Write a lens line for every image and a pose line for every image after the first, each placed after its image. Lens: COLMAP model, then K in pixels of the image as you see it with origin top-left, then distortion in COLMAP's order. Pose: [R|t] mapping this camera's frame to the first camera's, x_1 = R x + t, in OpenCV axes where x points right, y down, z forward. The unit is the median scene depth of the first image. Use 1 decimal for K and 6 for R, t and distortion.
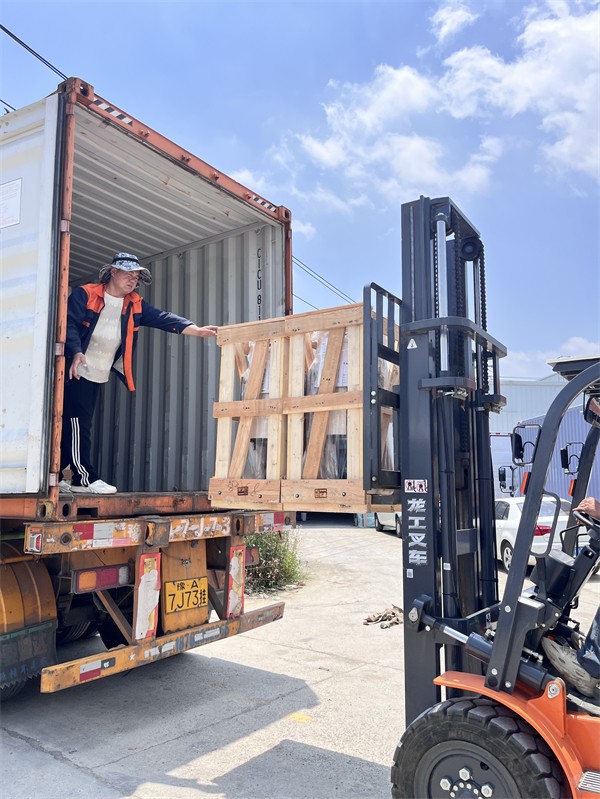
lens RADIAL K [[614.4, 0, 309.9], [0, 614.4, 403.4], [0, 0, 1]] dist [0.100357, -0.140467]
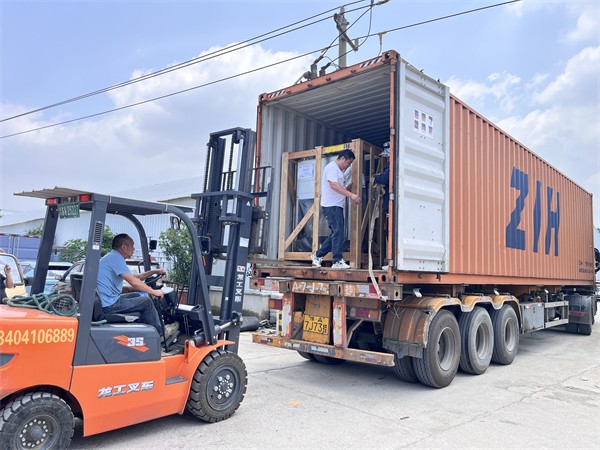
lens RADIAL K [[459.3, 0, 300.0], [0, 459.3, 225.0], [0, 0, 1]] dist [0.081188, -0.112659]
pose [[-0.133765, -0.094699, -0.986478, 1.166184], [0.107387, 0.988177, -0.109423, 0.164866], [0.985178, -0.120572, -0.122014, 1.159185]]
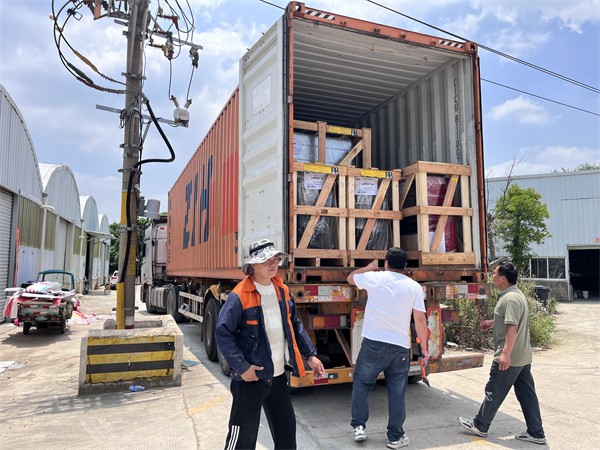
lens RADIAL K [[460.3, 0, 300.0], [0, 460.3, 225.0], [0, 0, 1]] dist [0.068505, -0.124713]
pose [[0.831348, -0.050610, -0.553443, 0.224111], [0.071787, 0.997281, 0.016636, 0.014690], [0.551096, -0.053560, 0.832721, 0.014297]]
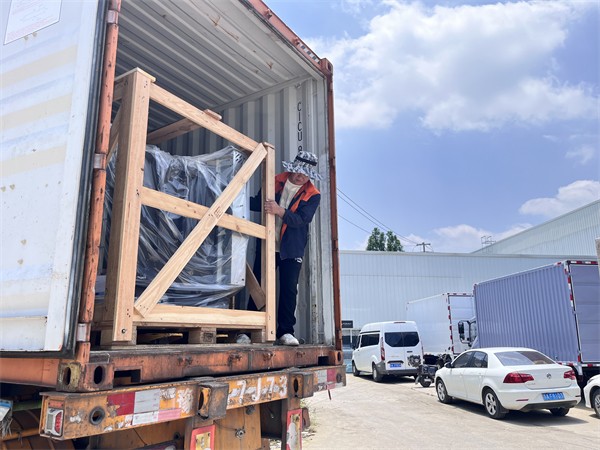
lens RADIAL K [[459.3, 0, 300.0], [0, 459.3, 225.0], [0, 0, 1]] dist [0.081188, -0.112659]
pose [[0.999544, 0.000163, 0.030206, -0.140081], [0.003080, 0.994225, -0.107274, 0.045664], [-0.030049, 0.107318, 0.993771, 0.350941]]
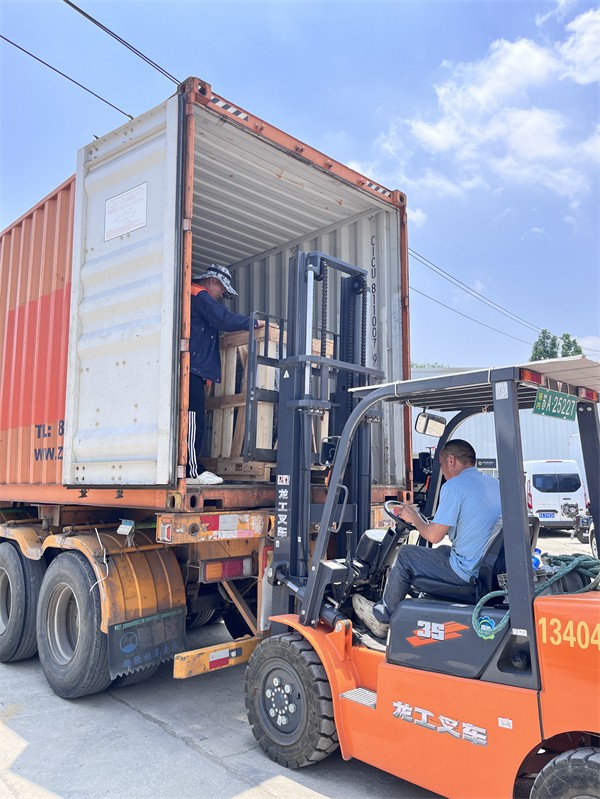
lens RADIAL K [[611.6, 0, 300.0], [0, 611.6, 399.5], [0, 0, 1]] dist [0.081188, -0.112659]
pose [[0.981266, -0.017377, -0.191873, -0.018020], [0.018142, 0.999833, 0.002231, 0.003537], [0.191802, -0.005670, 0.981417, 0.034148]]
